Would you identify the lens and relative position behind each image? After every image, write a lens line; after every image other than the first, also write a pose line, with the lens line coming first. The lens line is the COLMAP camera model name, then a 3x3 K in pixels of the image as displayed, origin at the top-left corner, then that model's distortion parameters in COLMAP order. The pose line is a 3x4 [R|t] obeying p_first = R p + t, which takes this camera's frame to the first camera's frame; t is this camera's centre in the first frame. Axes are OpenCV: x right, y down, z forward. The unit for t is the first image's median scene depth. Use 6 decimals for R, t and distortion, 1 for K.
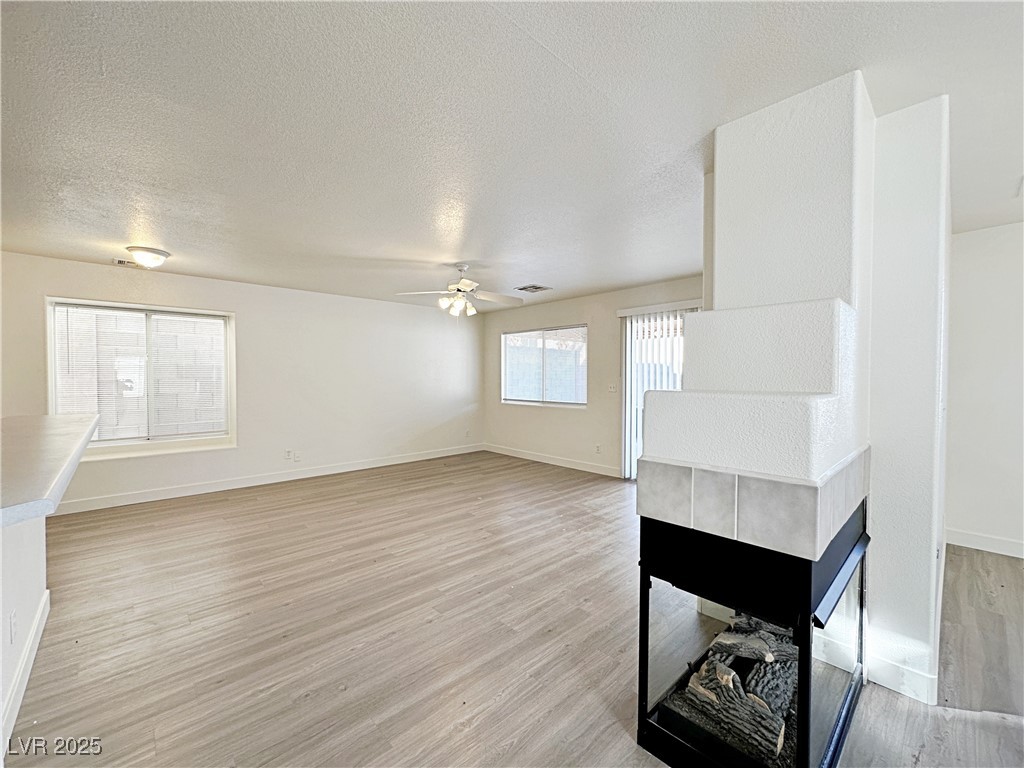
lens RADIAL K [[419.2, 0, 512.8], [0, 419.2, 384.3], [0, 0, 1]] dist [-0.003885, 0.000257]
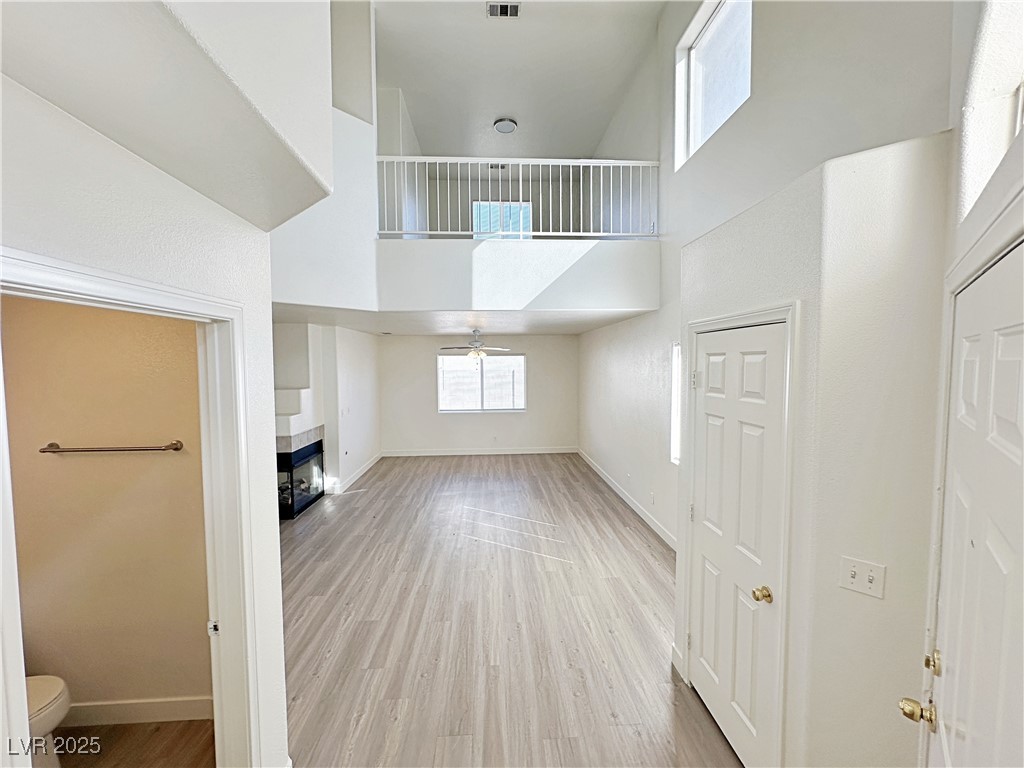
lens RADIAL K [[419.2, 0, 512.8], [0, 419.2, 384.3], [0, 0, 1]] dist [-0.003885, 0.000257]
pose [[0.641416, -0.045277, 0.765856, -0.319668], [0.022260, 0.998935, 0.040414, -0.120521], [-0.766870, -0.008874, 0.641741, -1.013836]]
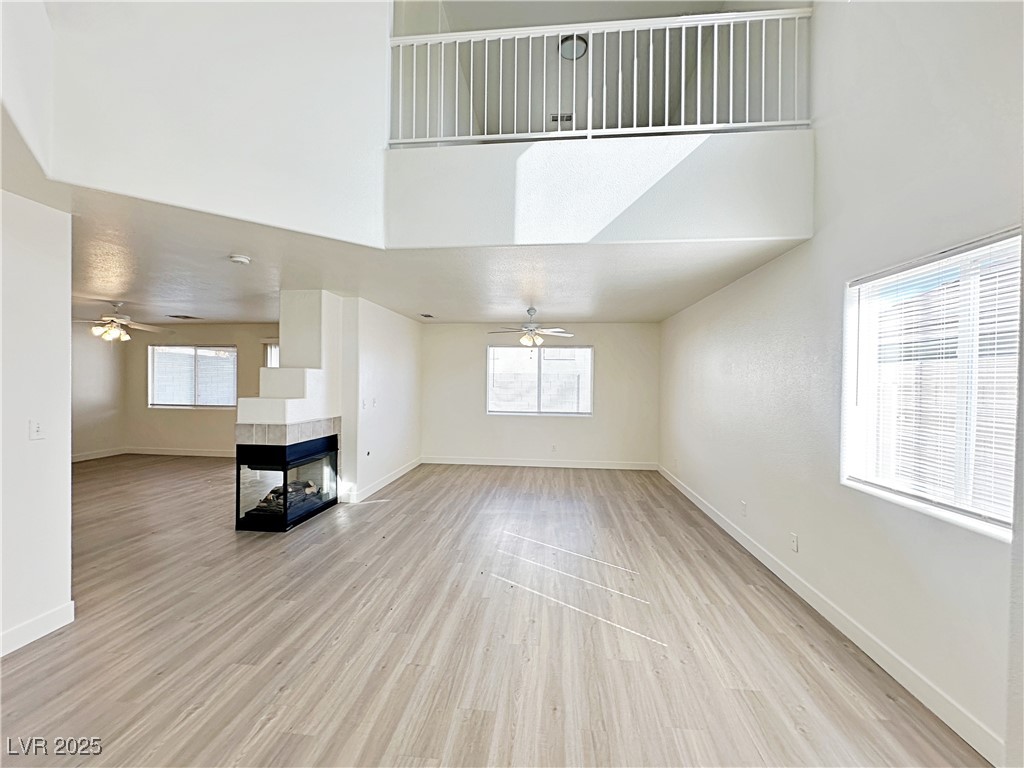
lens RADIAL K [[419.2, 0, 512.8], [0, 419.2, 384.3], [0, 0, 1]] dist [-0.003885, 0.000257]
pose [[0.754739, 0.001565, 0.656023, -0.042011], [0.001227, 0.999992, -0.003797, -0.021721], [-0.656023, 0.003670, 0.754732, -0.796317]]
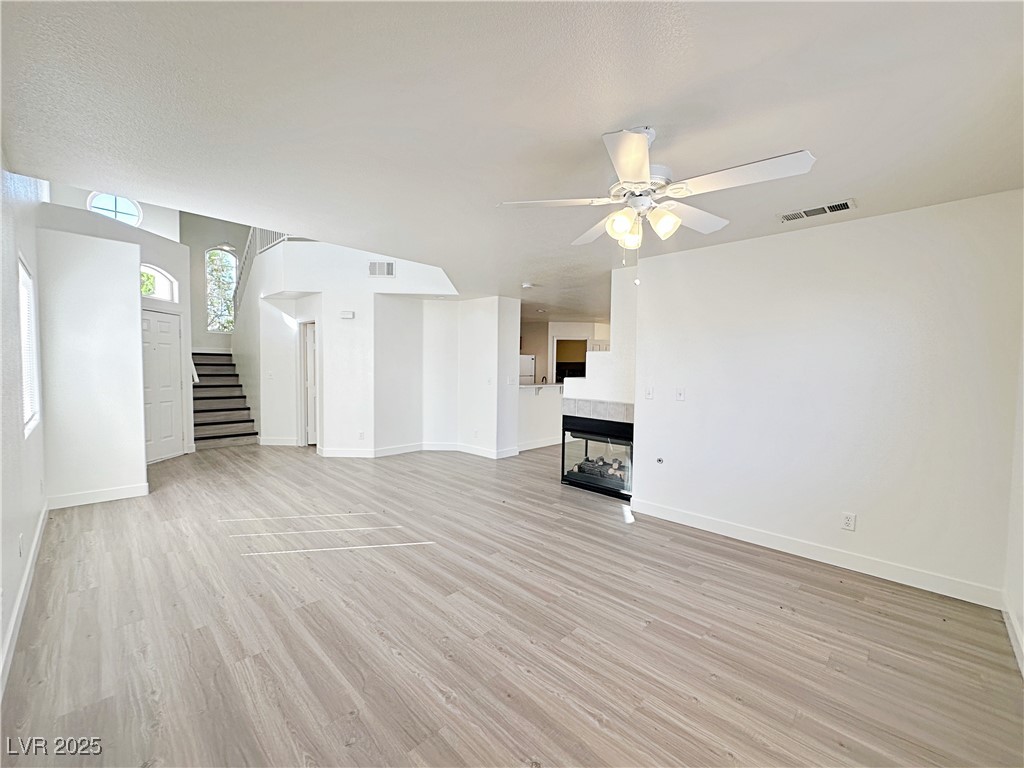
lens RADIAL K [[419.2, 0, 512.8], [0, 419.2, 384.3], [0, 0, 1]] dist [-0.003885, 0.000257]
pose [[0.040423, 0.043940, -0.998216, 1.394499], [-0.034023, 0.998514, 0.042576, -0.019338], [0.998603, 0.032241, 0.041858, 0.077669]]
